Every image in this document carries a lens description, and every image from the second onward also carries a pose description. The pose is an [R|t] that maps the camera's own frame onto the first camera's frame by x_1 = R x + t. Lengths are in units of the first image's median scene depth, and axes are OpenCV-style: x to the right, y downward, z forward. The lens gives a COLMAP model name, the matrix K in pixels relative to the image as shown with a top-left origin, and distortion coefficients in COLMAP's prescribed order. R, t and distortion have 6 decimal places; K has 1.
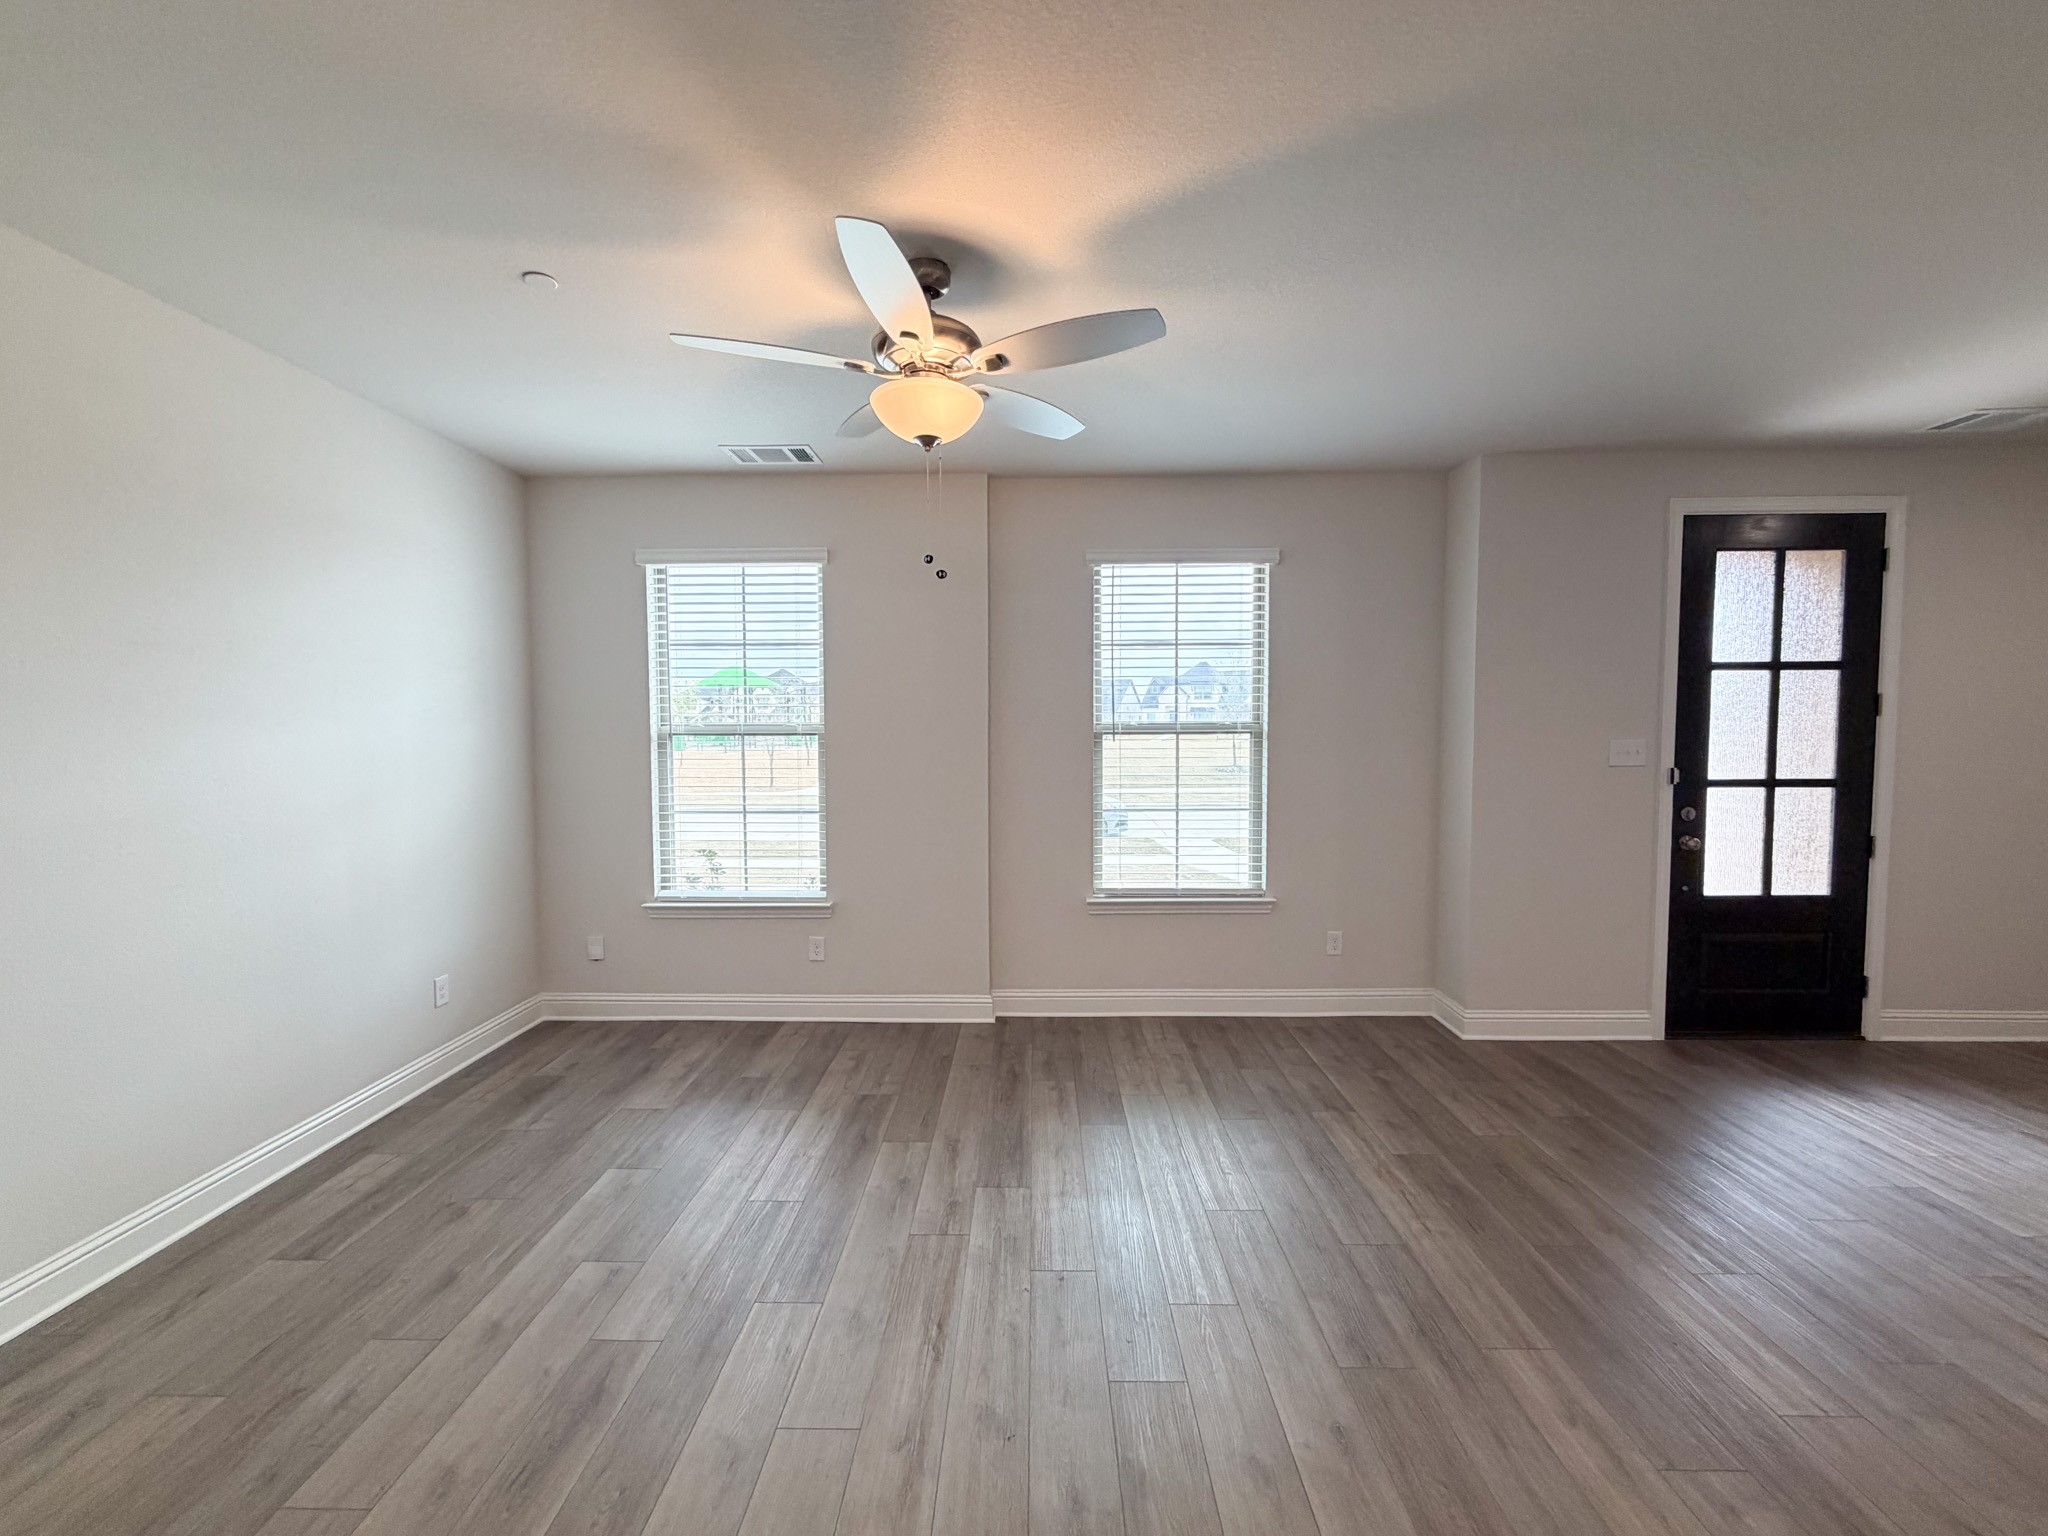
lens RADIAL K [[821.4, 0, 1024.0], [0, 821.4, 768.0], [0, 0, 1]] dist [-0.000668, -0.000029]
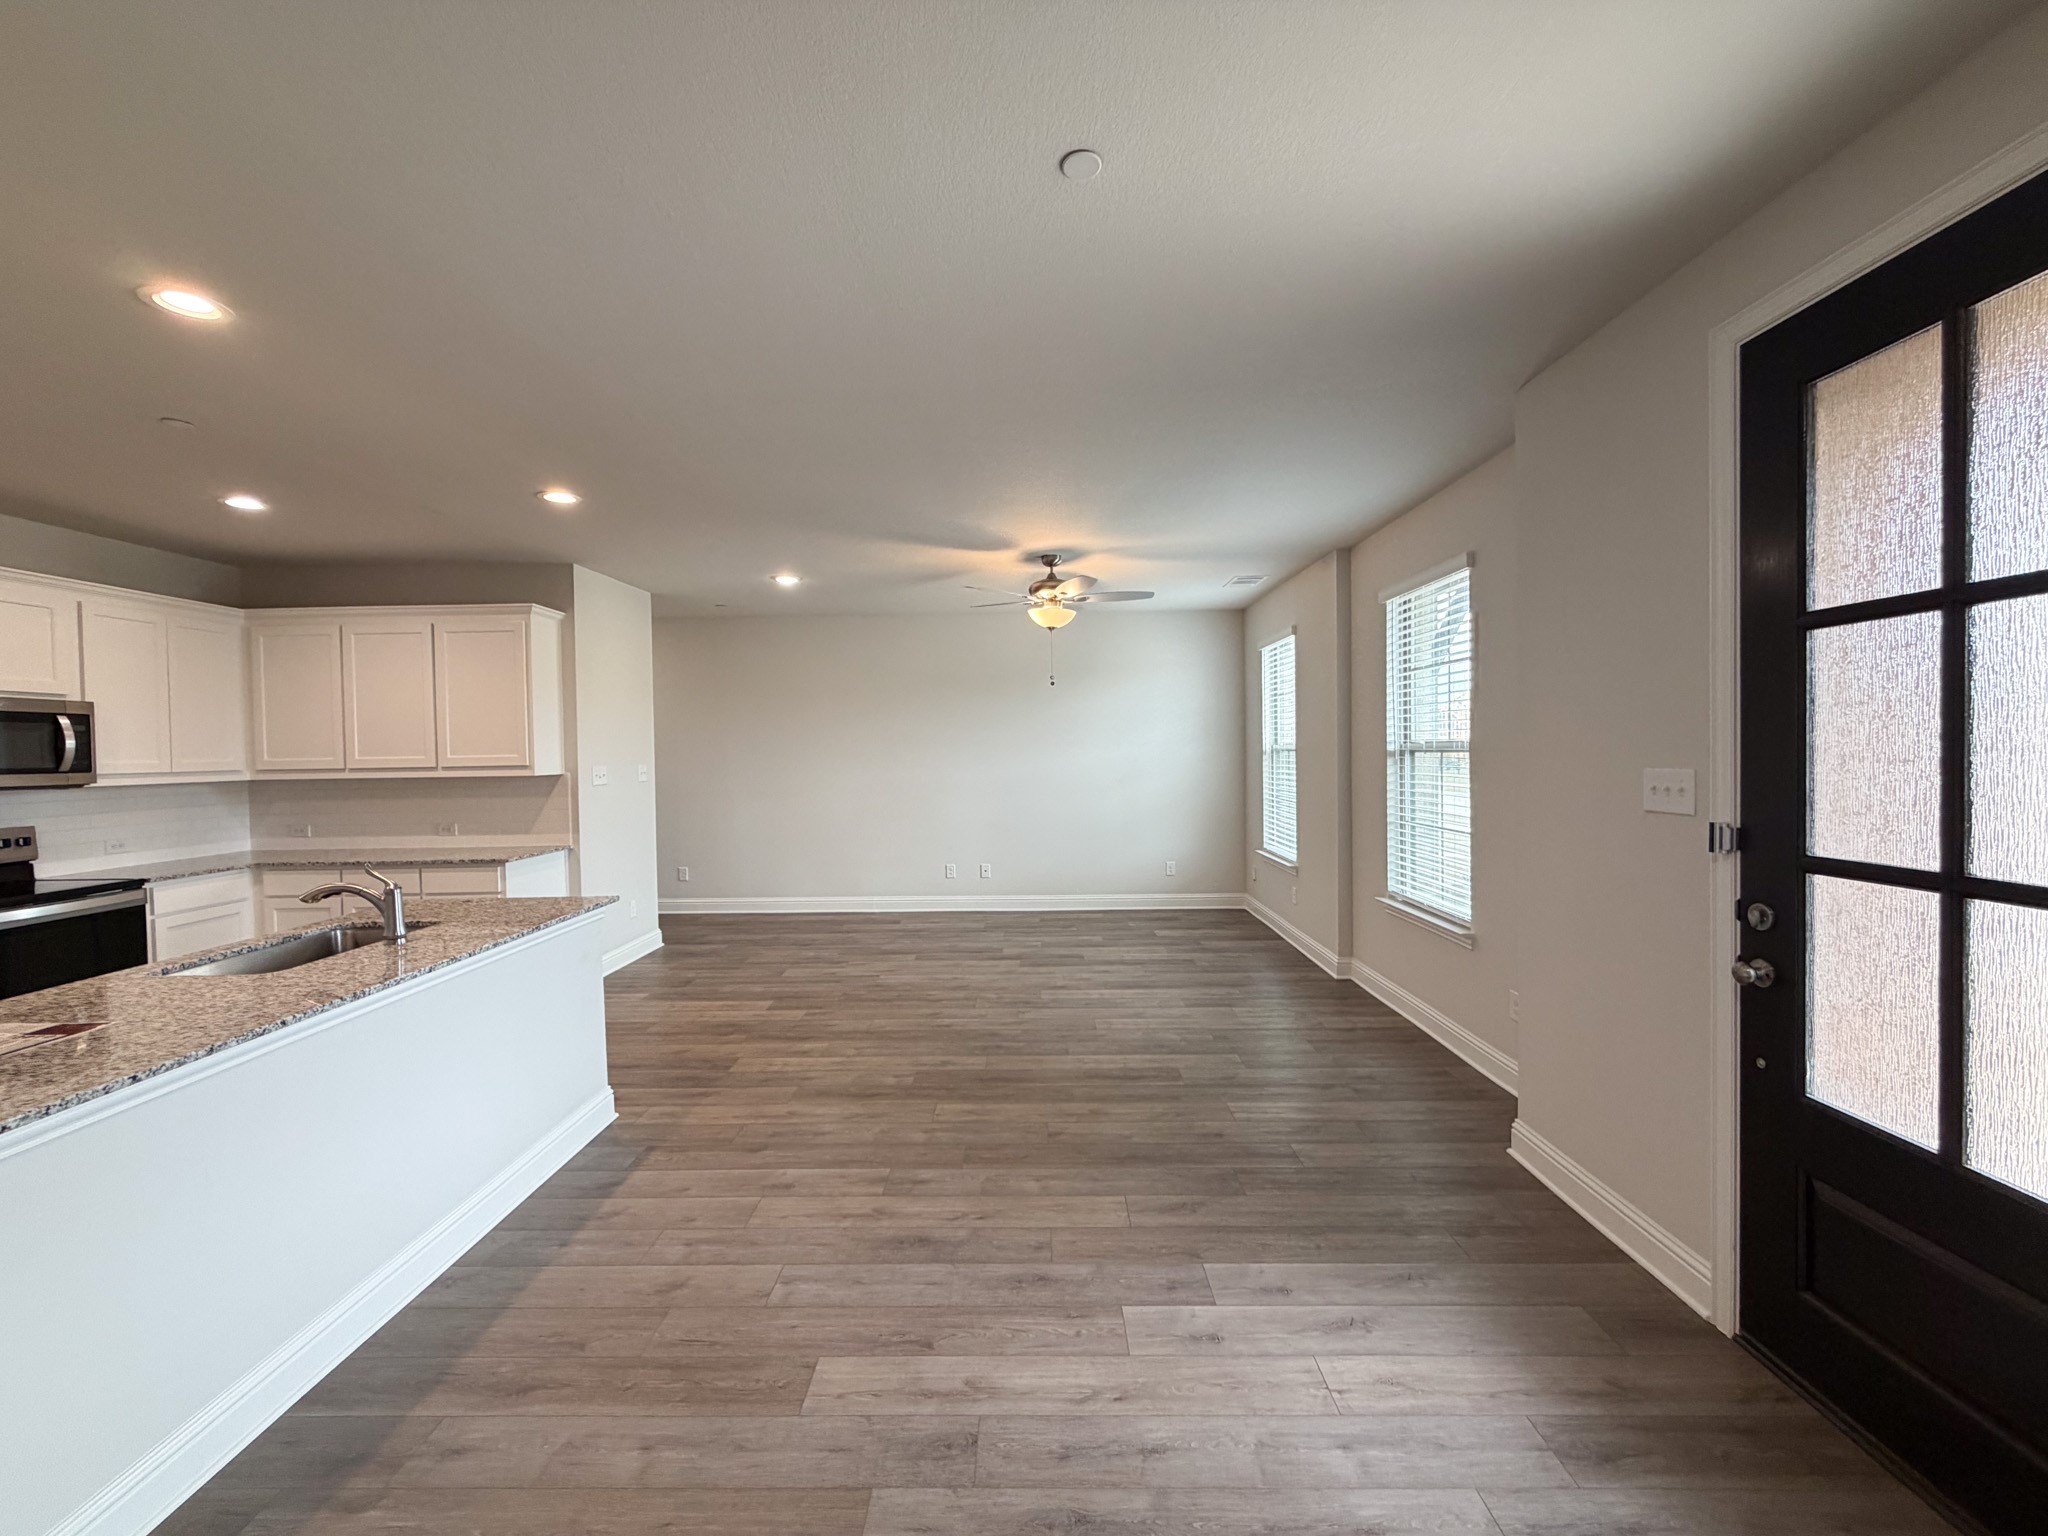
lens RADIAL K [[817.6, 0, 1018.9], [0, 817.6, 766.1], [0, 0, 1]] dist [0.001305, 0.000316]
pose [[-0.002368, 0.023087, -0.999731, 1.315860], [-0.031504, 0.999235, 0.023150, -0.035153], [0.999501, 0.031551, -0.001639, 0.537230]]
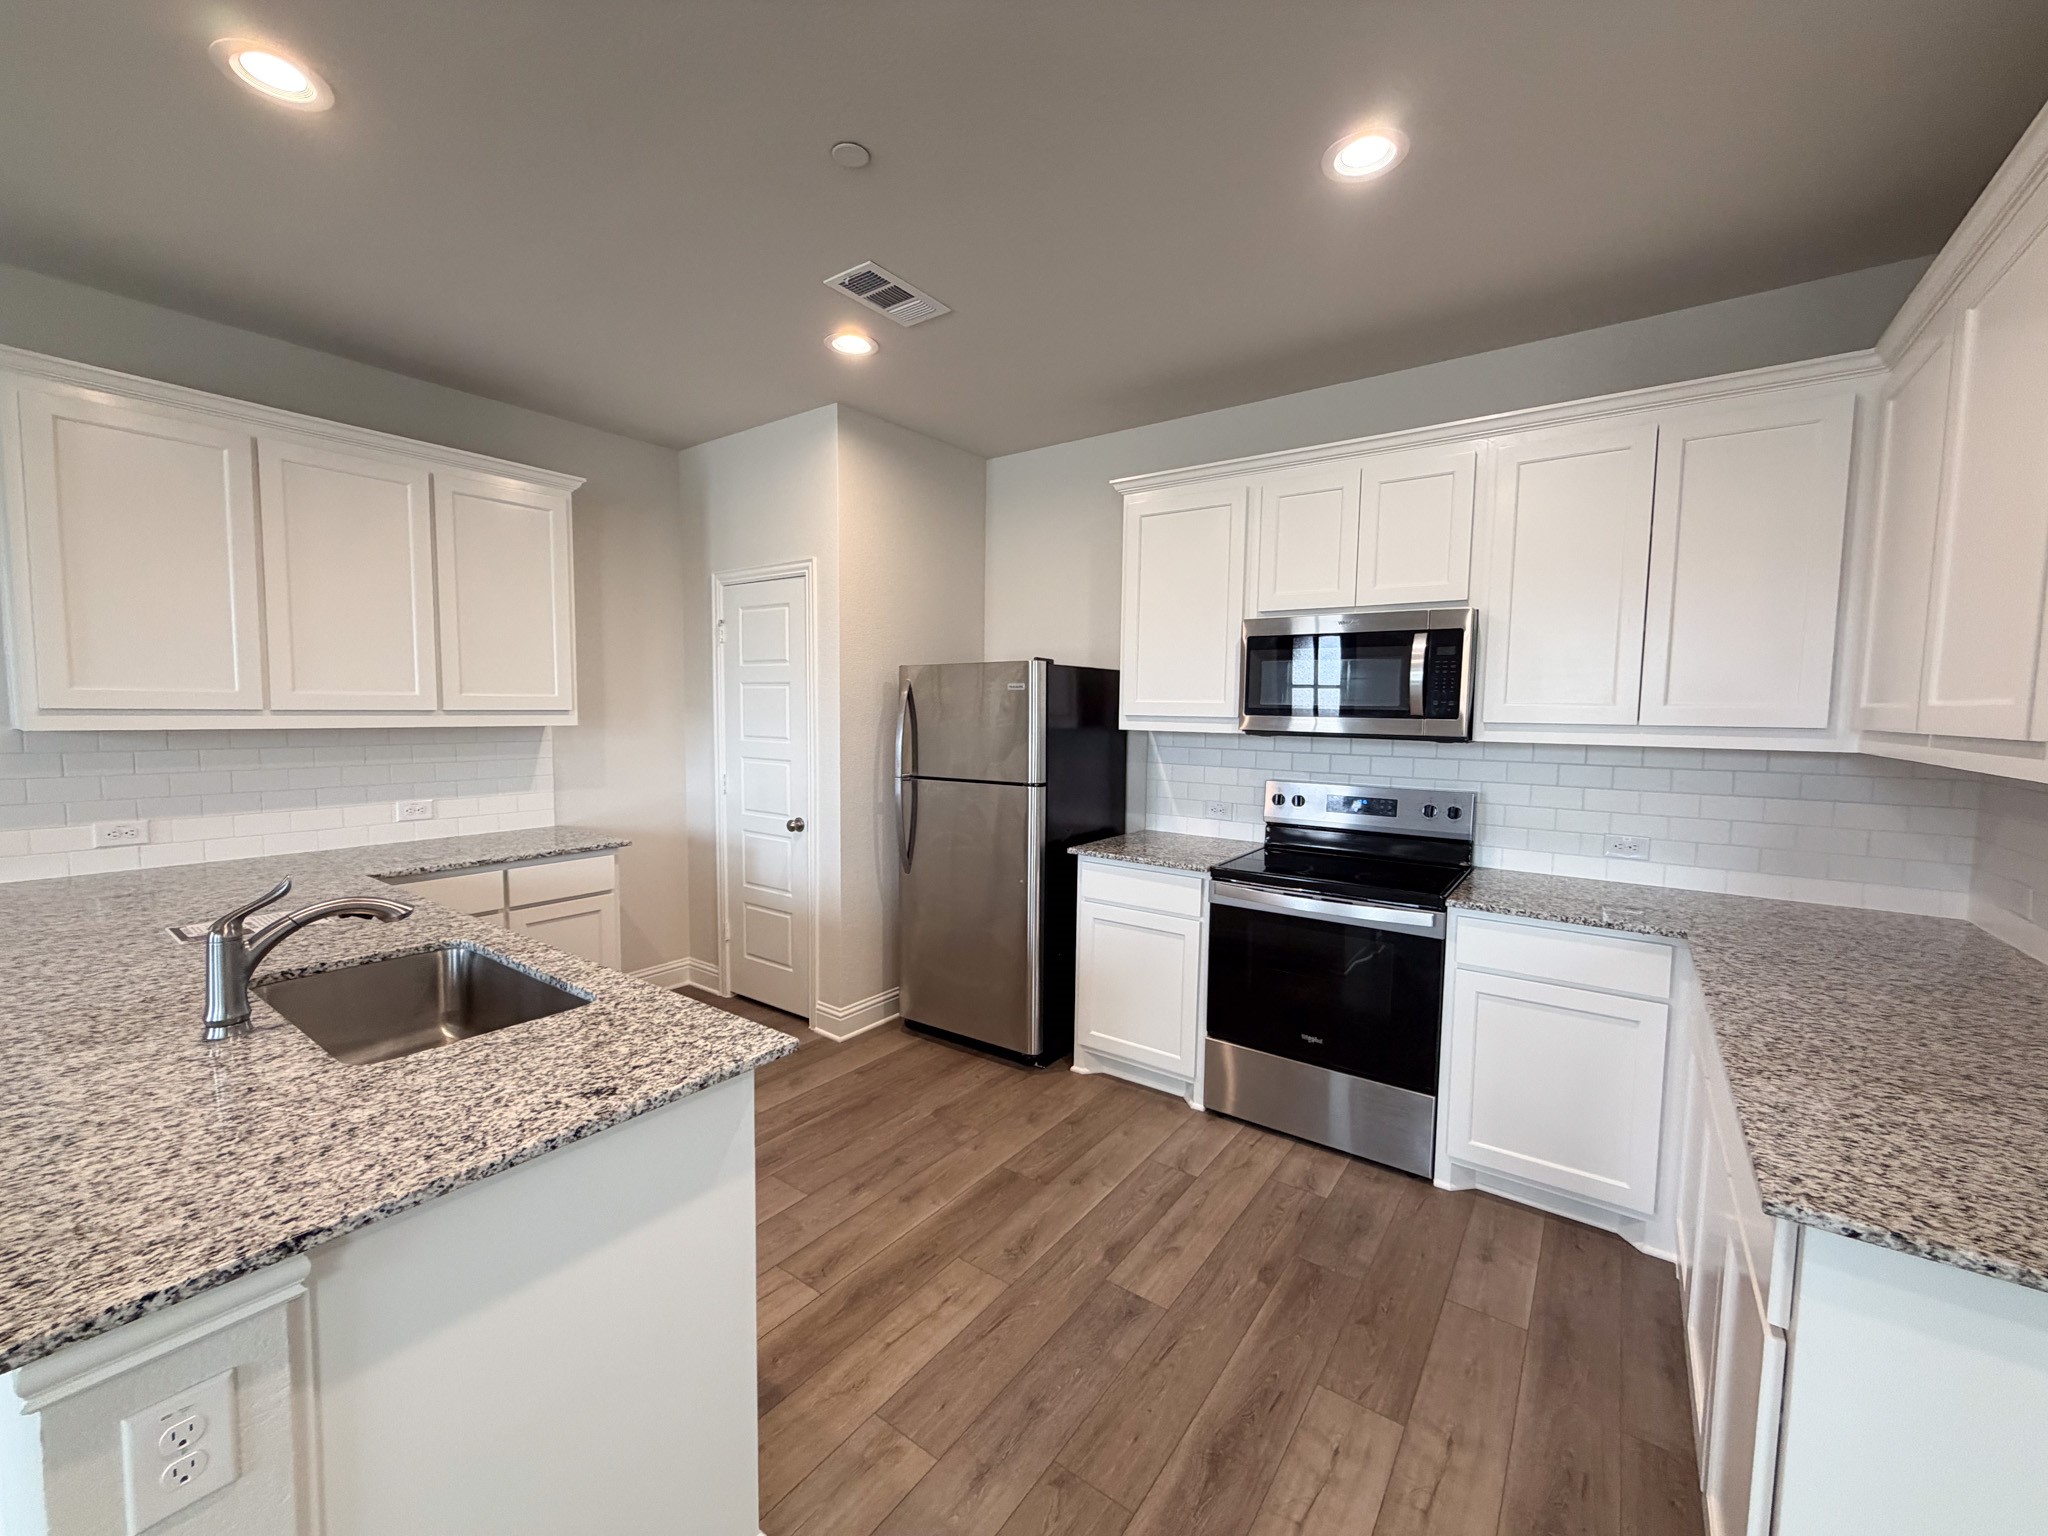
lens RADIAL K [[817.6, 0, 1018.9], [0, 817.6, 766.1], [0, 0, 1]] dist [0.001305, 0.000316]
pose [[-0.812523, -0.050857, 0.580706, 0.155191], [0.017018, 0.993693, 0.110836, -0.007161], [-0.582681, 0.099939, -0.806533, 0.101155]]
